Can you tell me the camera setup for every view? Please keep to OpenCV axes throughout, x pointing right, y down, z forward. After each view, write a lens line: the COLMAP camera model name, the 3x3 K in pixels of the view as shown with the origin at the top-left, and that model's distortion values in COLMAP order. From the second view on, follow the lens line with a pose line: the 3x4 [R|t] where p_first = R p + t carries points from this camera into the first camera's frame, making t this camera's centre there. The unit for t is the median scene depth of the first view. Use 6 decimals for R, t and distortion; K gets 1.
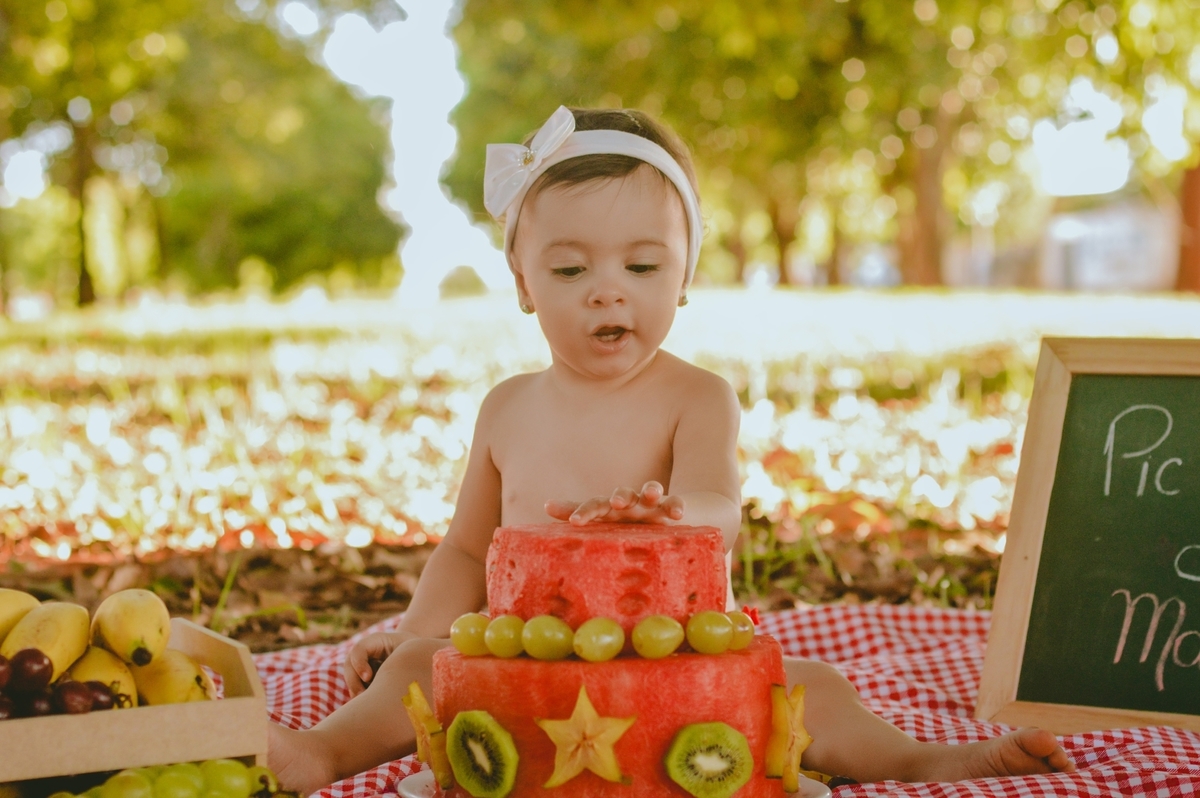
lens RADIAL K [[2821.2, 0, 600.0], [0, 2821.2, 399.0], [0, 0, 1]] dist [0.007355, -0.091323]
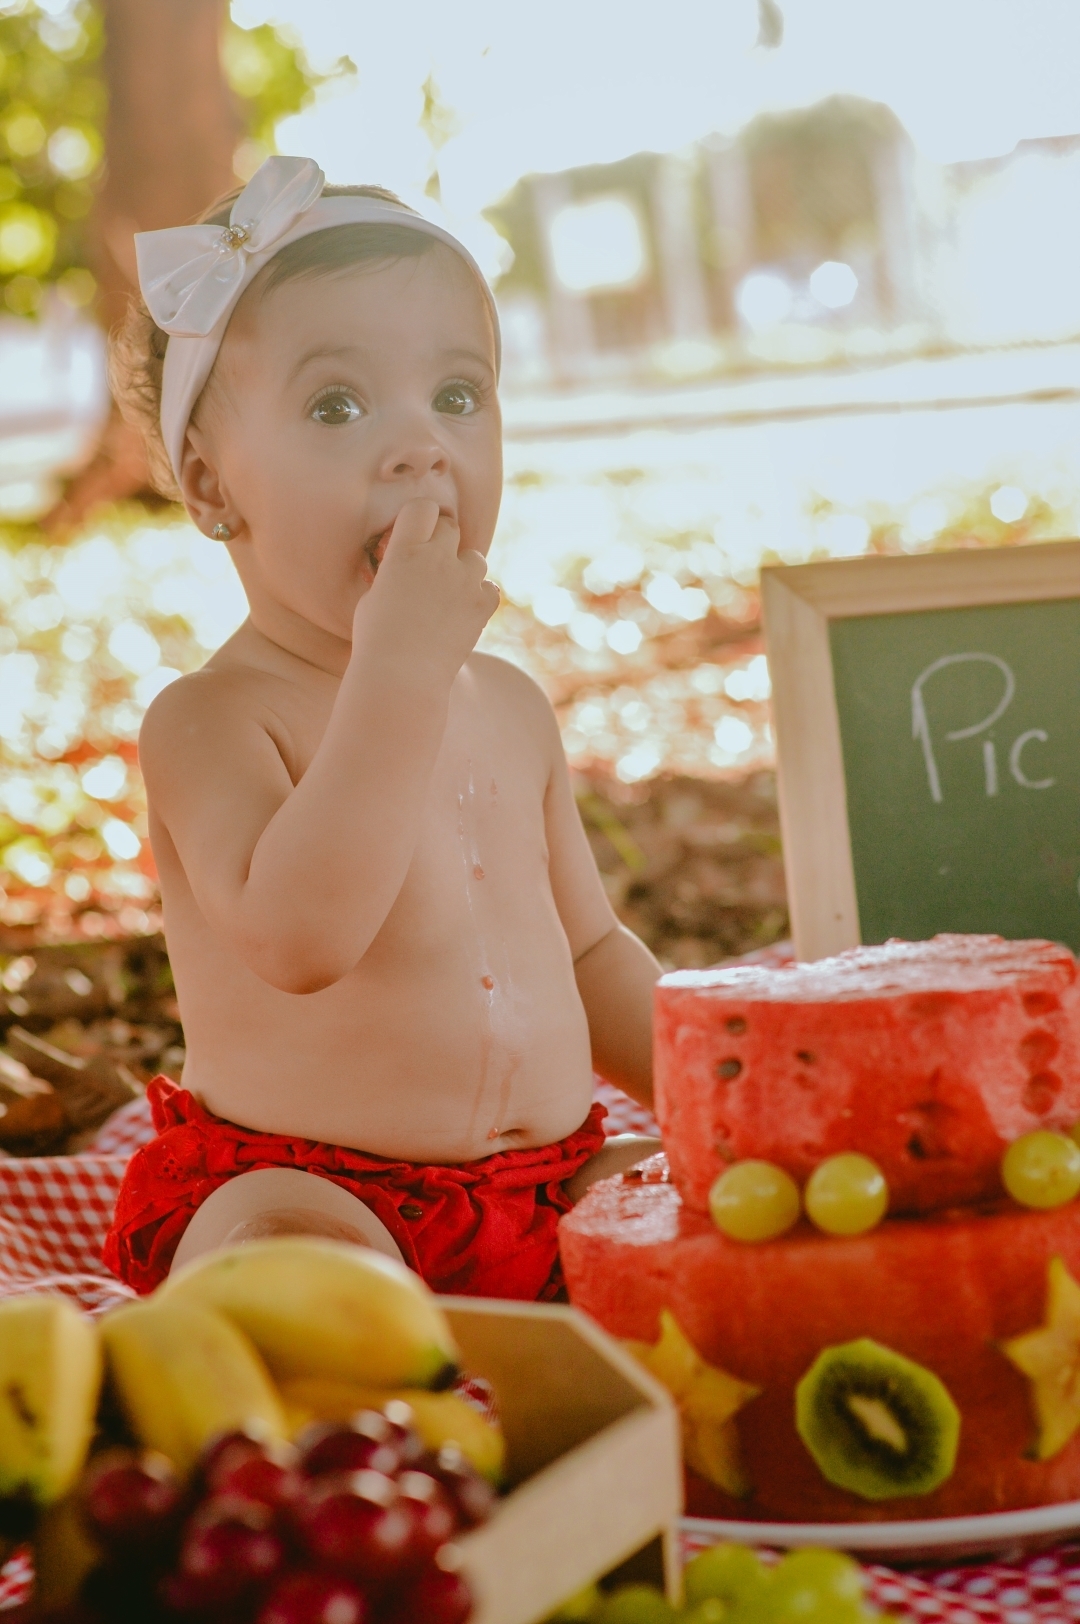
lens RADIAL K [[3818.0, 0, 540.0], [0, 3818.0, 812.0], [0, 0, 1]] dist [0.007355, -0.091323]
pose [[0.812210, -0.129972, 0.568702, -0.380924], [0.103258, 0.991502, 0.079127, -0.040697], [-0.574154, -0.005545, 0.818729, 0.343455]]
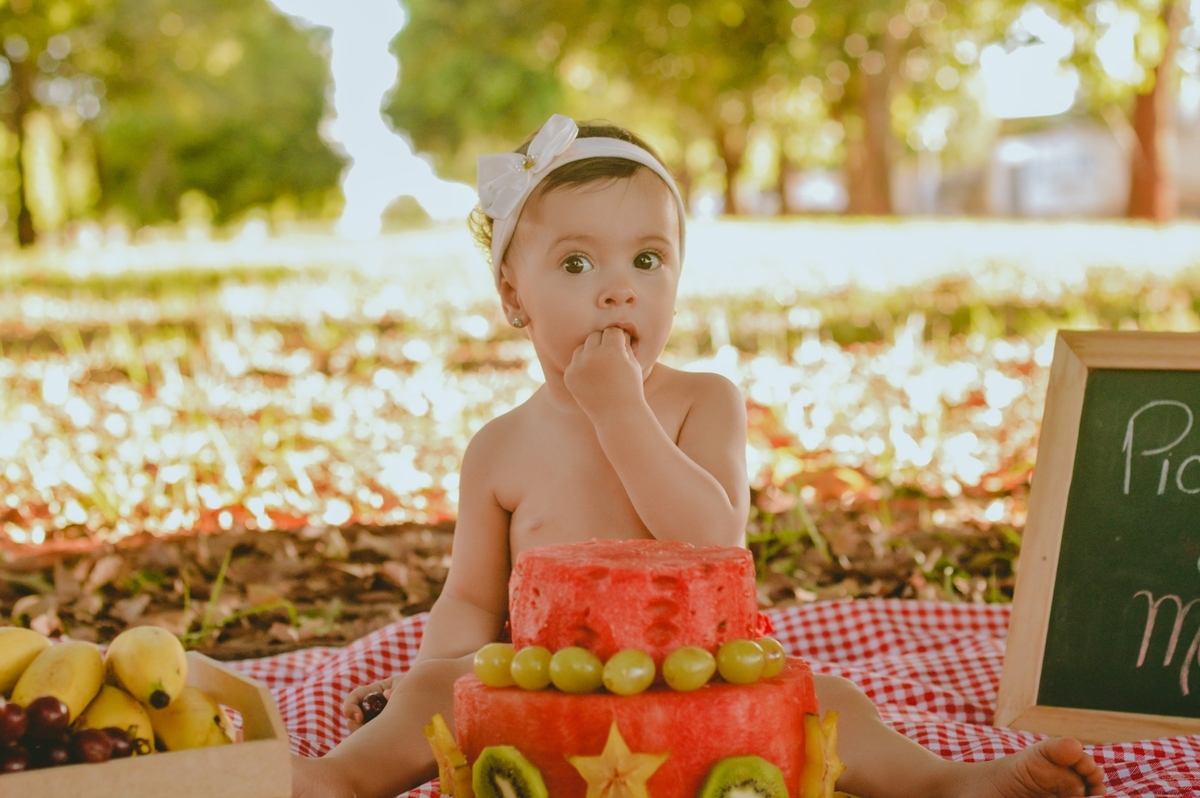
lens RADIAL K [[2838.7, 0, 600.0], [0, 2838.7, 399.0], [0, 0, 1]] dist [0.019894, -0.447239]
pose [[0.999730, -0.012655, 0.019480, -0.021719], [0.012150, 0.999592, 0.025866, -0.026330], [-0.019799, -0.025622, 0.999476, 0.019270]]
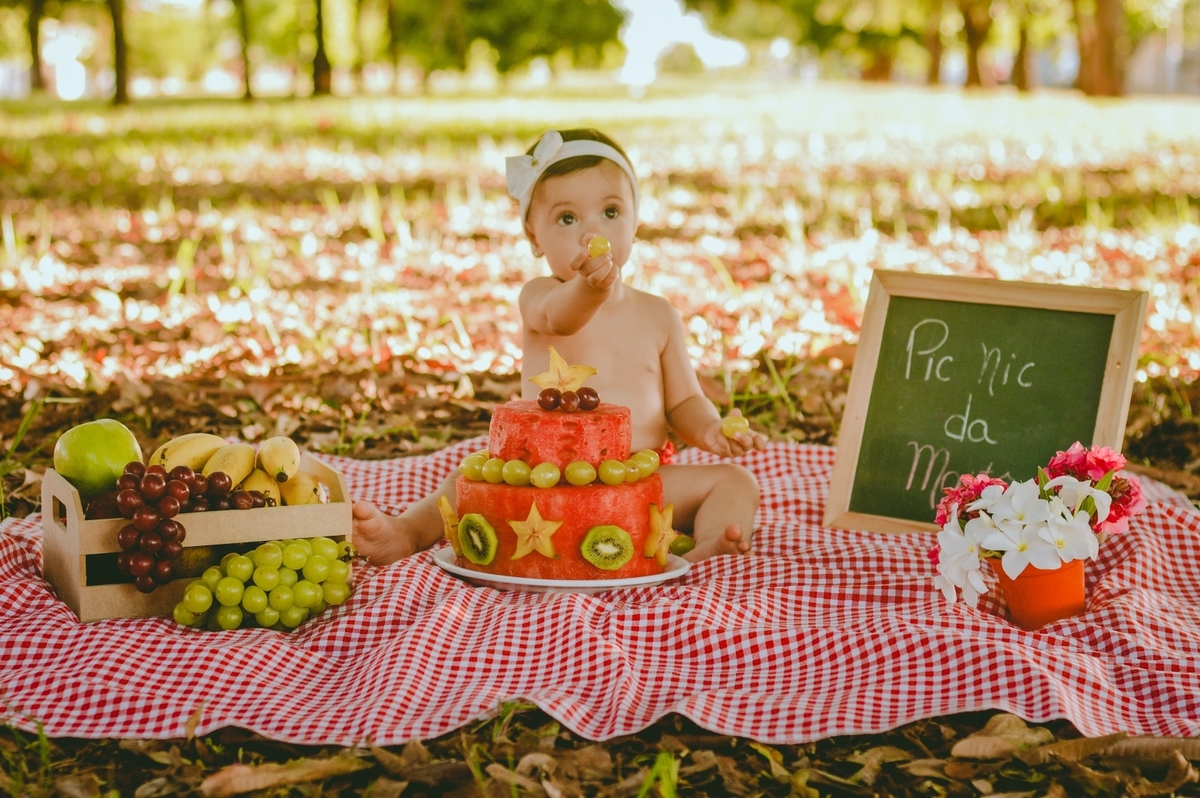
lens RADIAL K [[2705.4, 0, 600.0], [0, 2705.4, 399.0], [0, 0, 1]] dist [-0.092556, 0.376444]
pose [[0.996558, 0.030556, -0.077065, 0.122305], [-0.023914, 0.996036, 0.085679, -0.079669], [0.079378, -0.083541, 0.993338, -0.488583]]
